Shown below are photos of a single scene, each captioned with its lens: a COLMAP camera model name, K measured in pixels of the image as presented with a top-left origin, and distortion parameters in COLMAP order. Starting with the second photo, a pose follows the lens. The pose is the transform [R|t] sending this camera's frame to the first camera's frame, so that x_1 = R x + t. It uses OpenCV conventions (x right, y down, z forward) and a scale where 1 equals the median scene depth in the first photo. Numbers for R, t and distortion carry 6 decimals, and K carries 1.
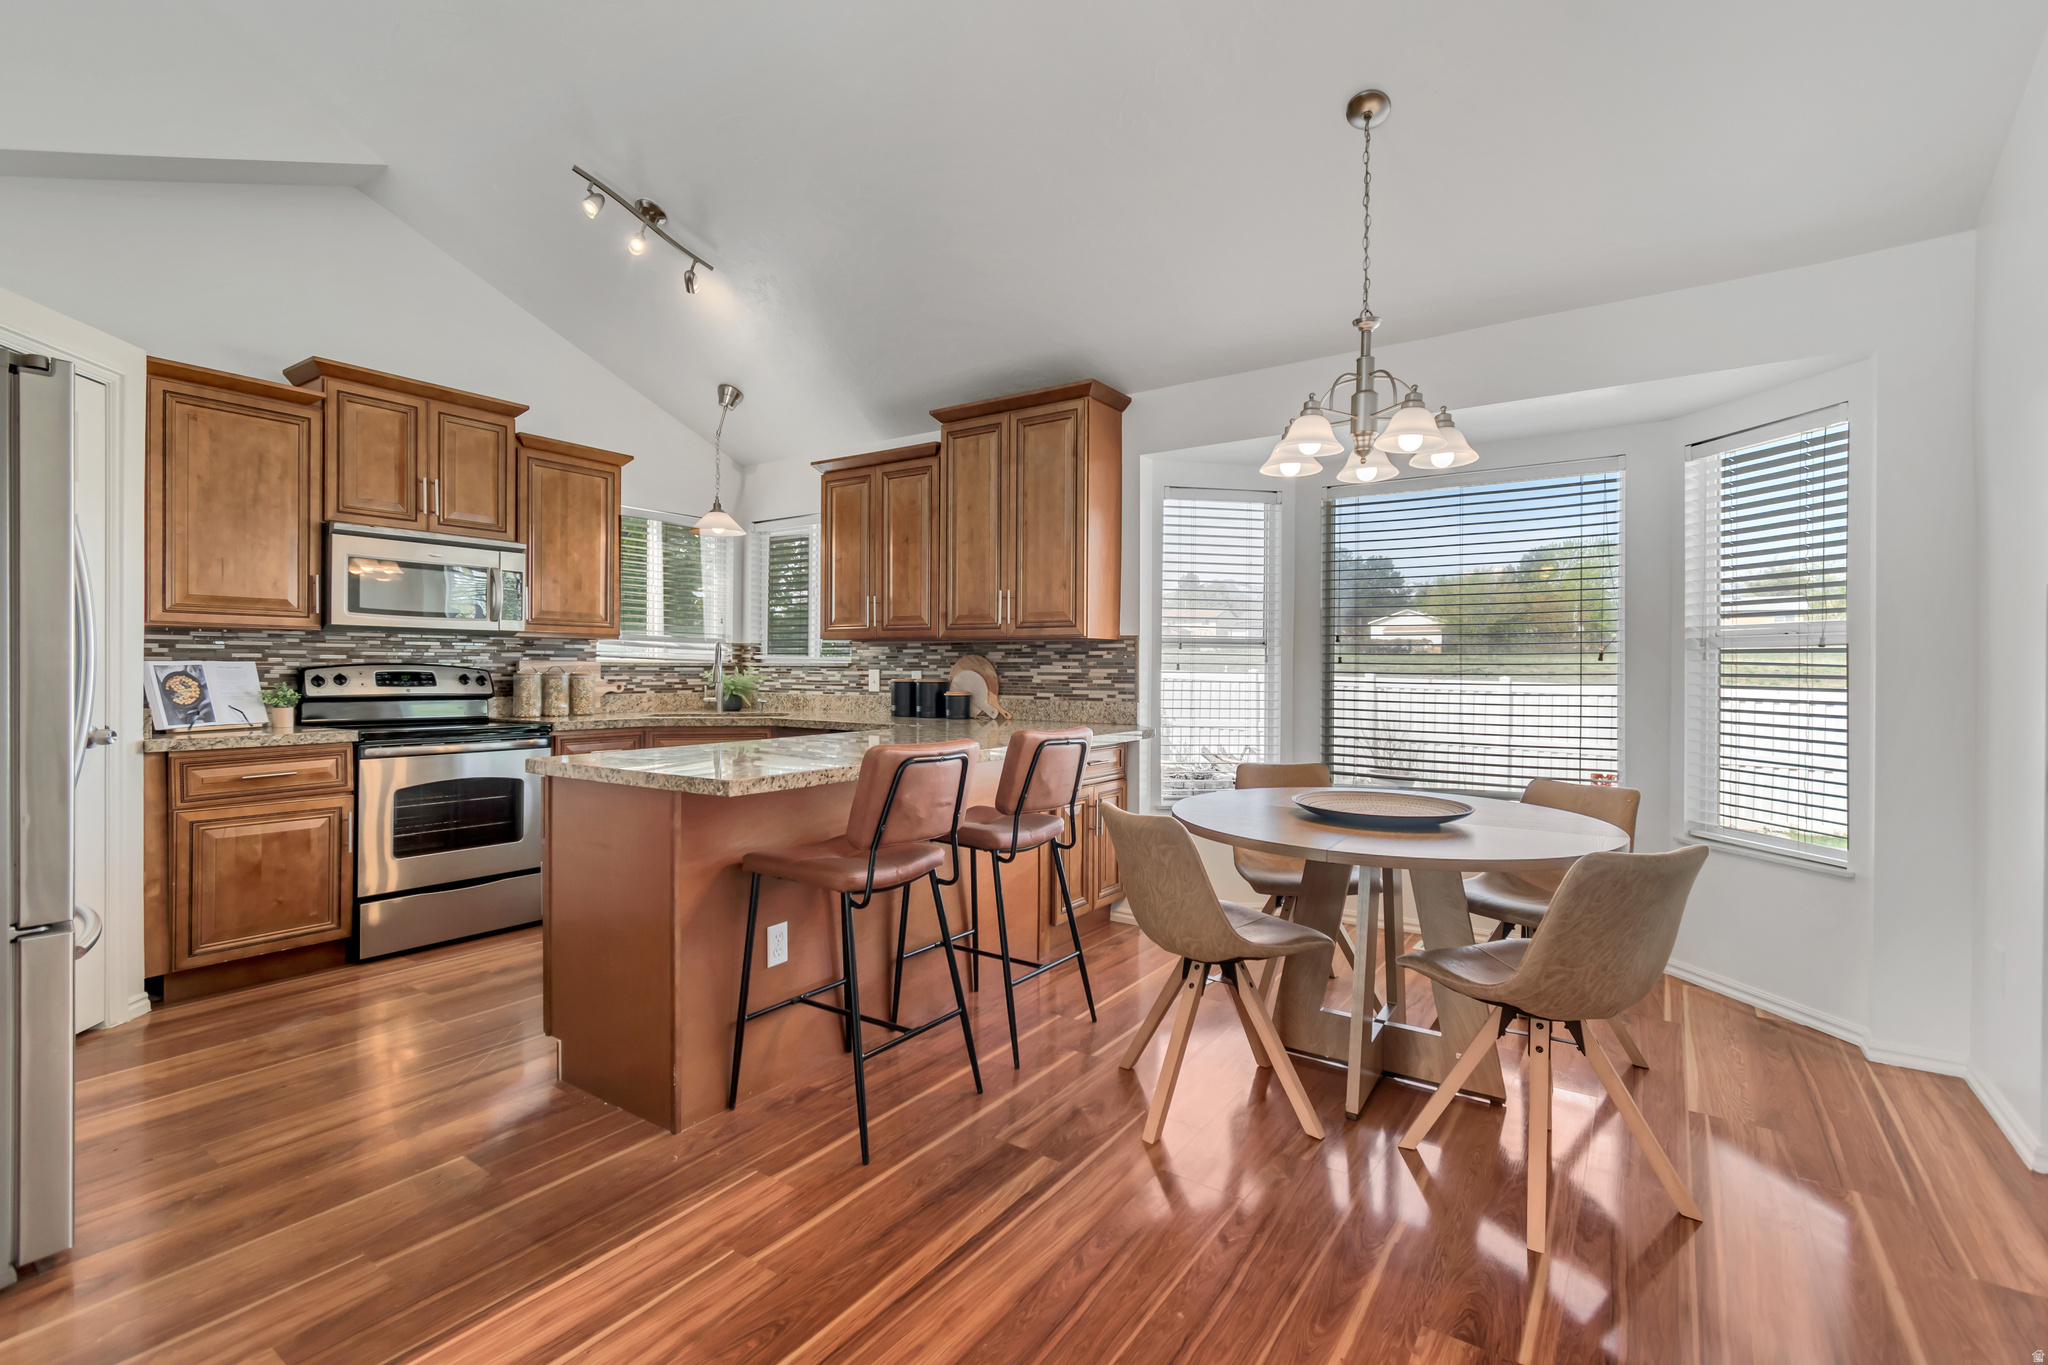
lens RADIAL K [[915.0, 0, 1026.6], [0, 915.0, 668.8], [0, 0, 1]] dist [0.010252, -0.006290]
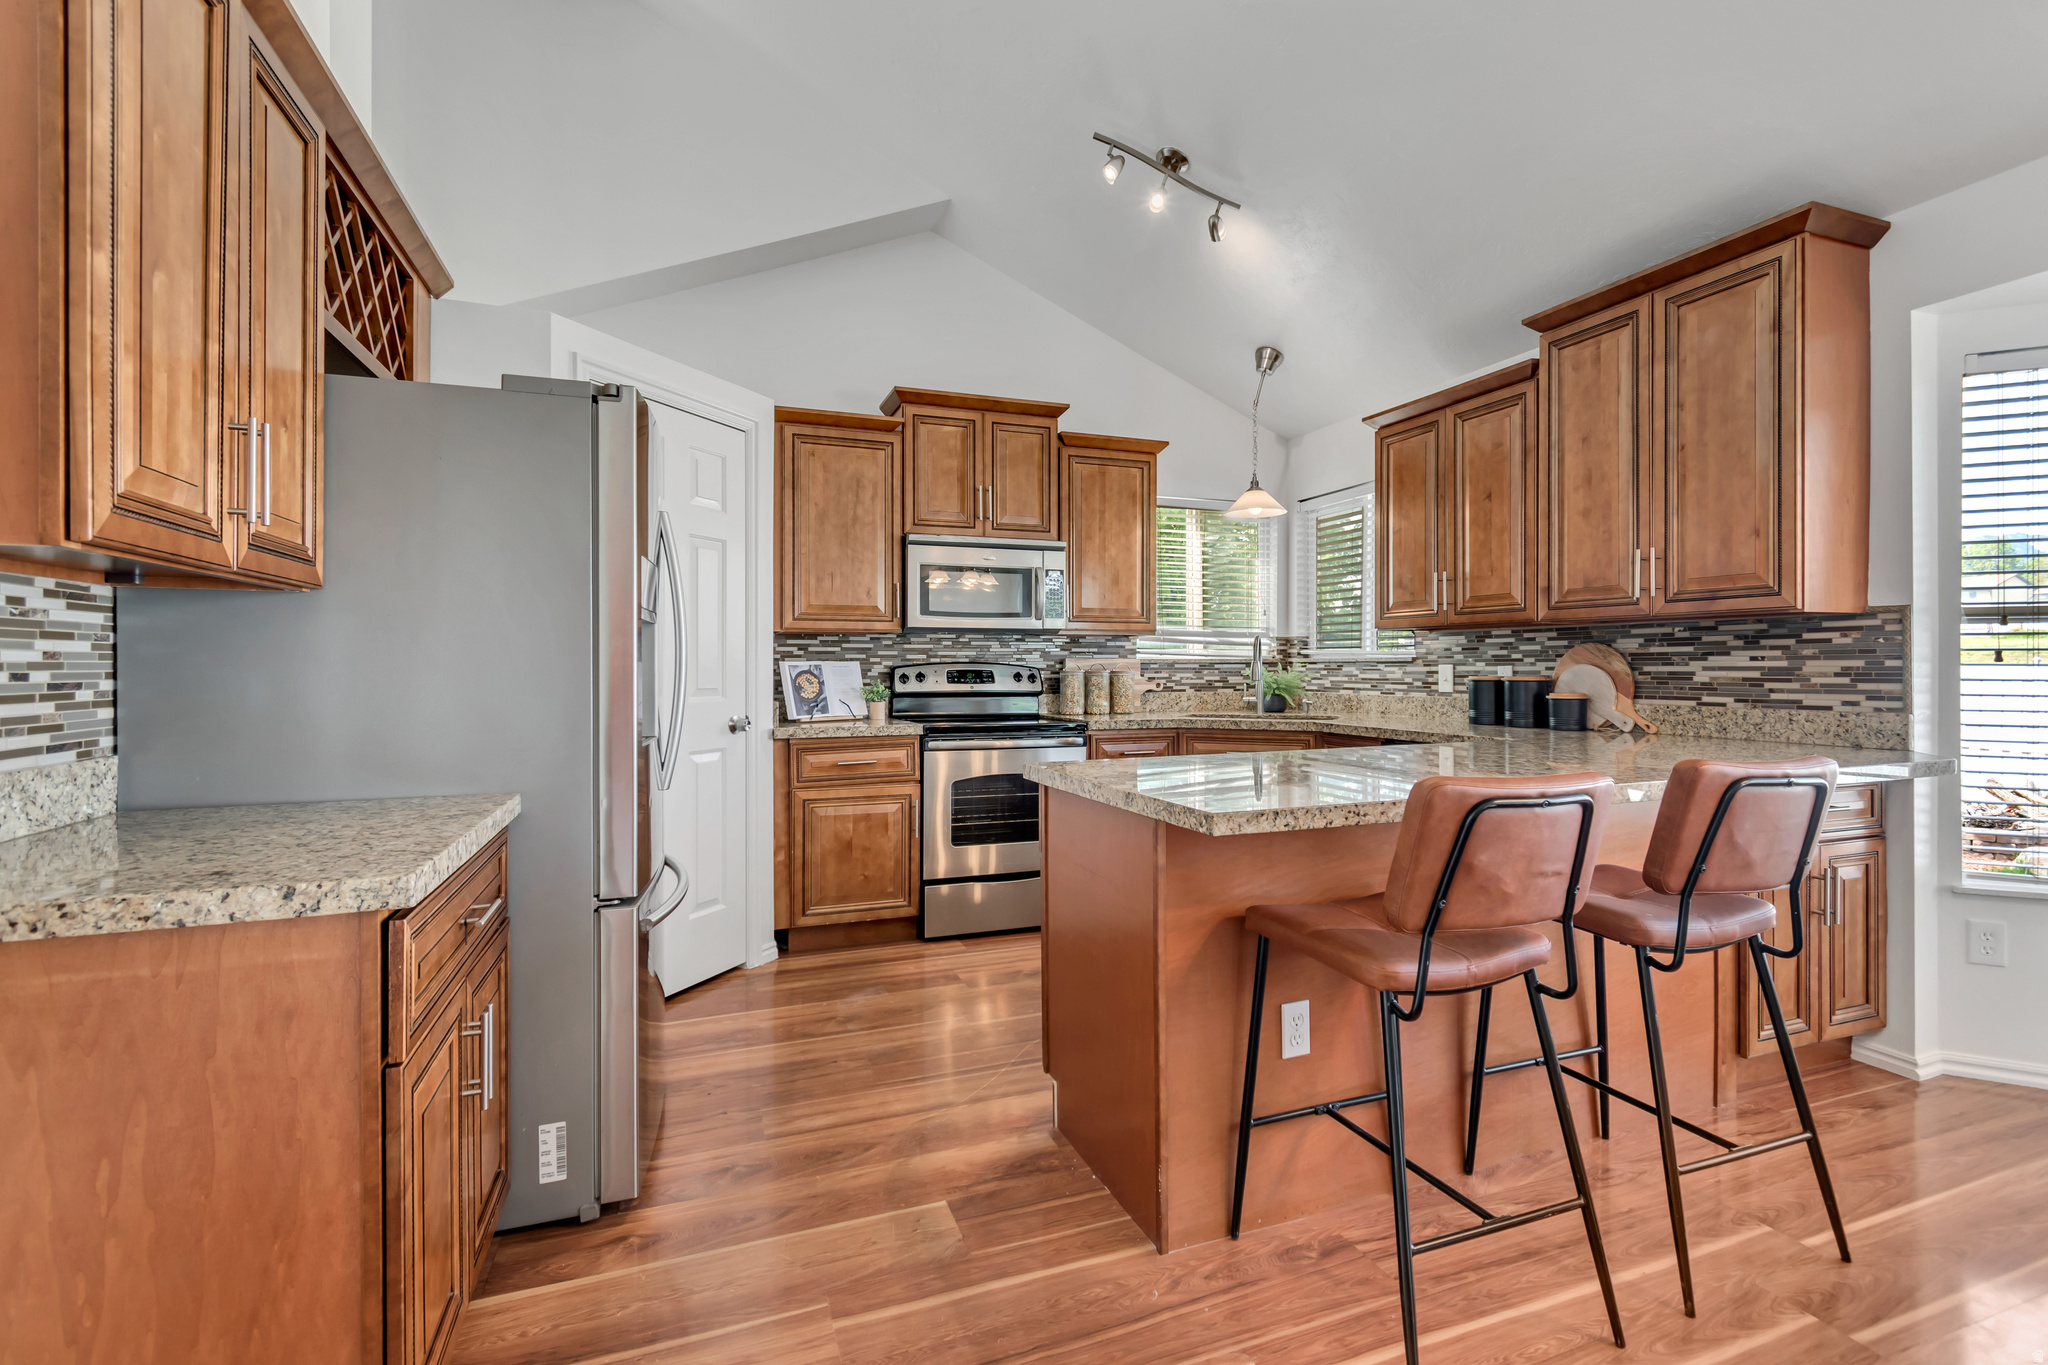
lens RADIAL K [[915.0, 0, 1026.6], [0, 915.0, 668.8], [0, 0, 1]] dist [0.010252, -0.006290]
pose [[0.823156, -0.005583, -0.567787, -0.015893], [0.006655, 0.999978, -0.000184, 0.002610], [0.567776, -0.003627, 0.823175, 0.162584]]
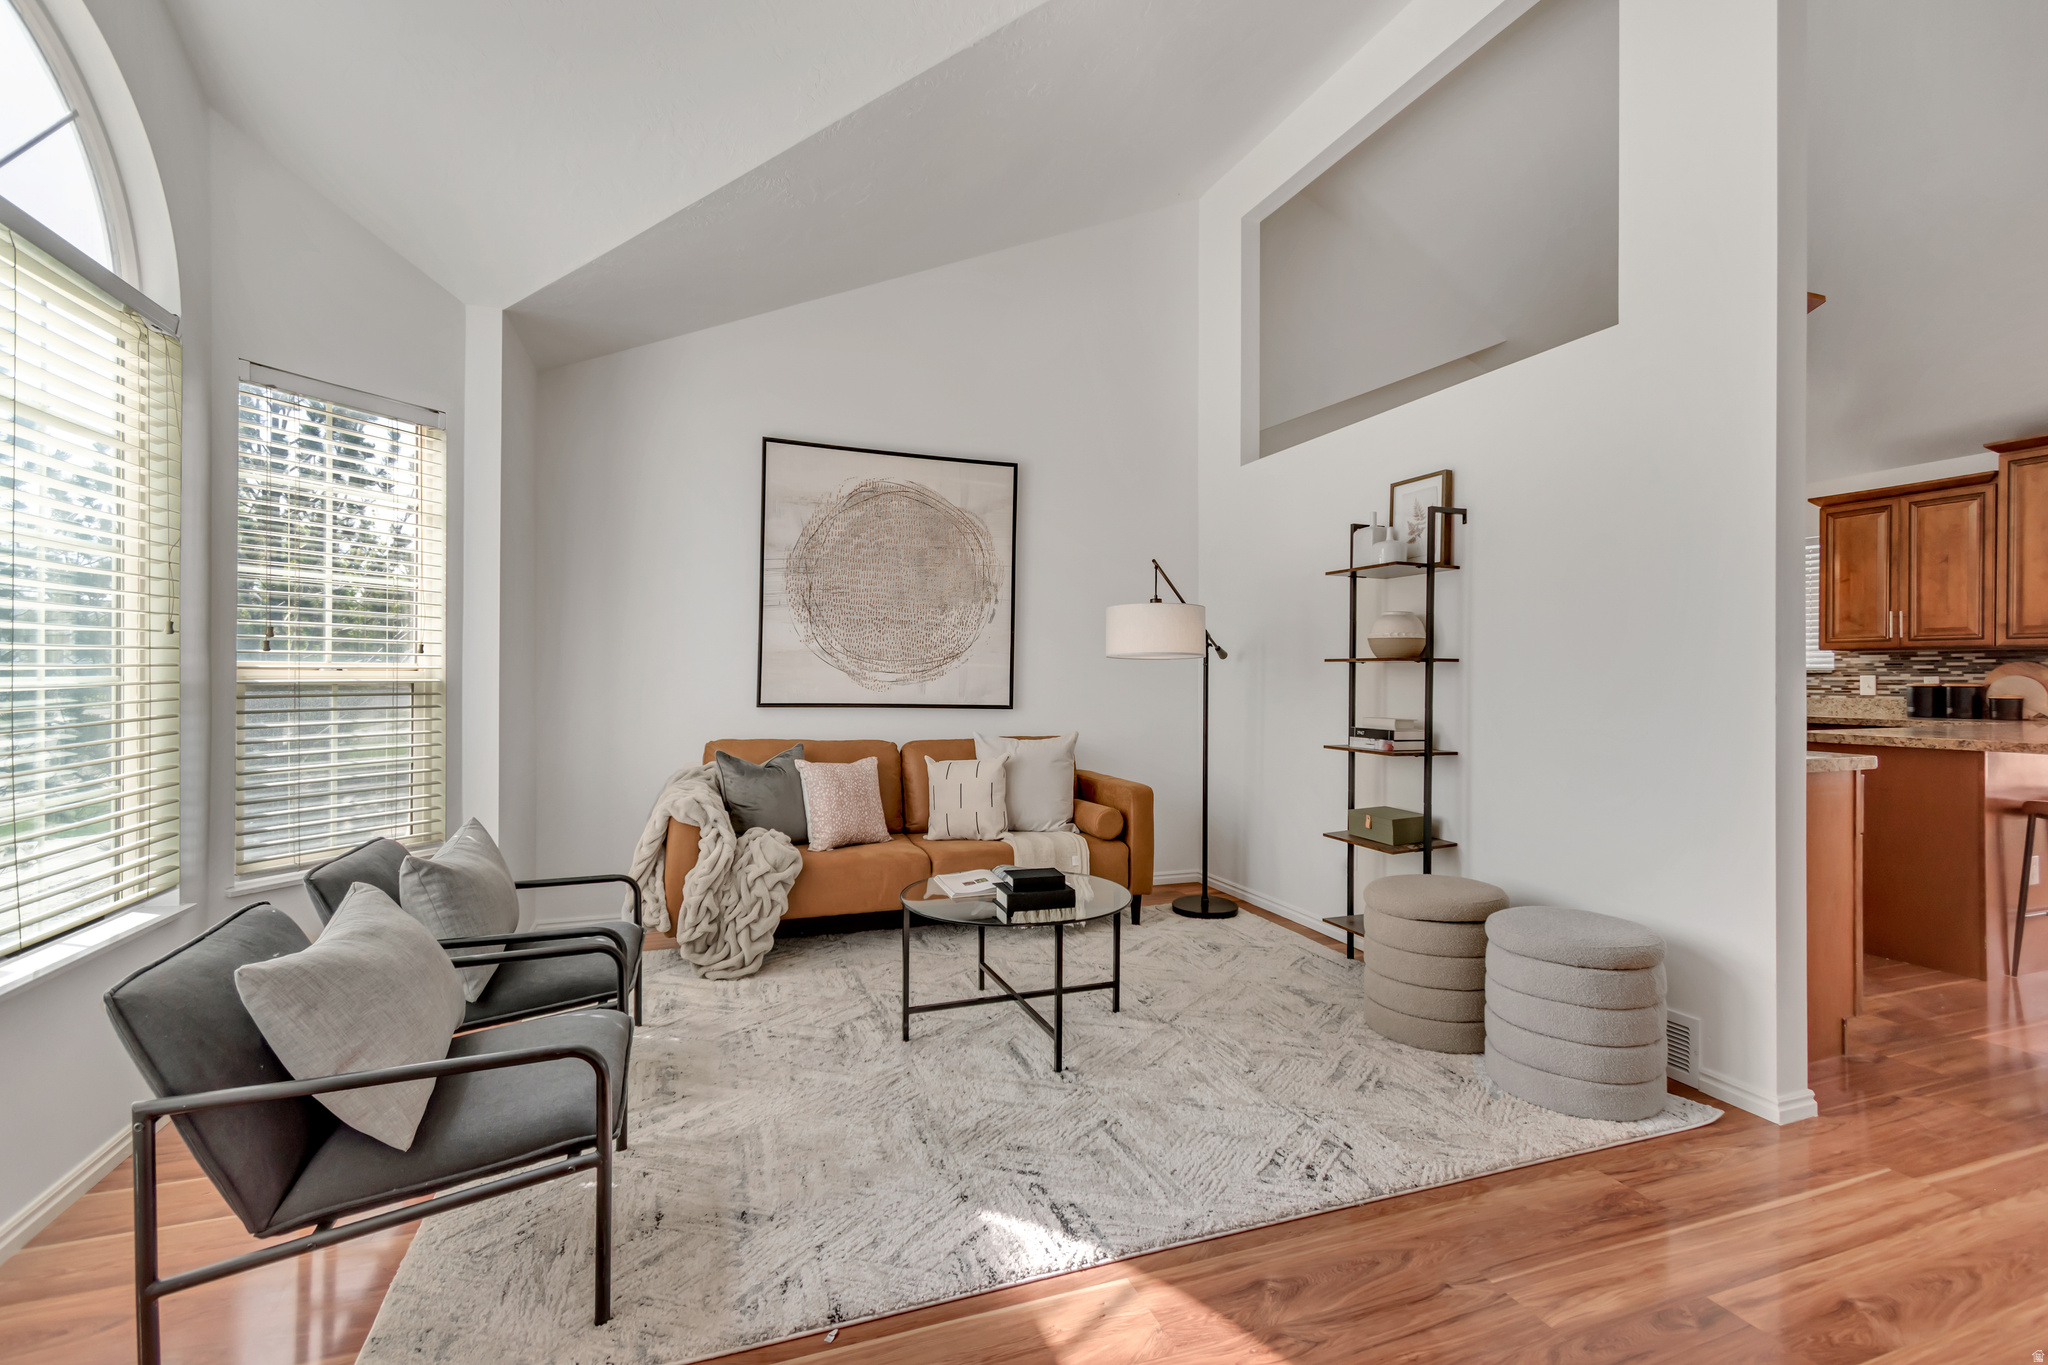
lens RADIAL K [[915.0, 0, 1026.6], [0, 915.0, 668.8], [0, 0, 1]] dist [0.010252, -0.006290]
pose [[0.822022, -0.006524, -0.569418, -0.470288], [-0.000674, 0.999923, -0.012430, 0.009301], [0.569455, 0.010601, 0.821954, -0.641229]]
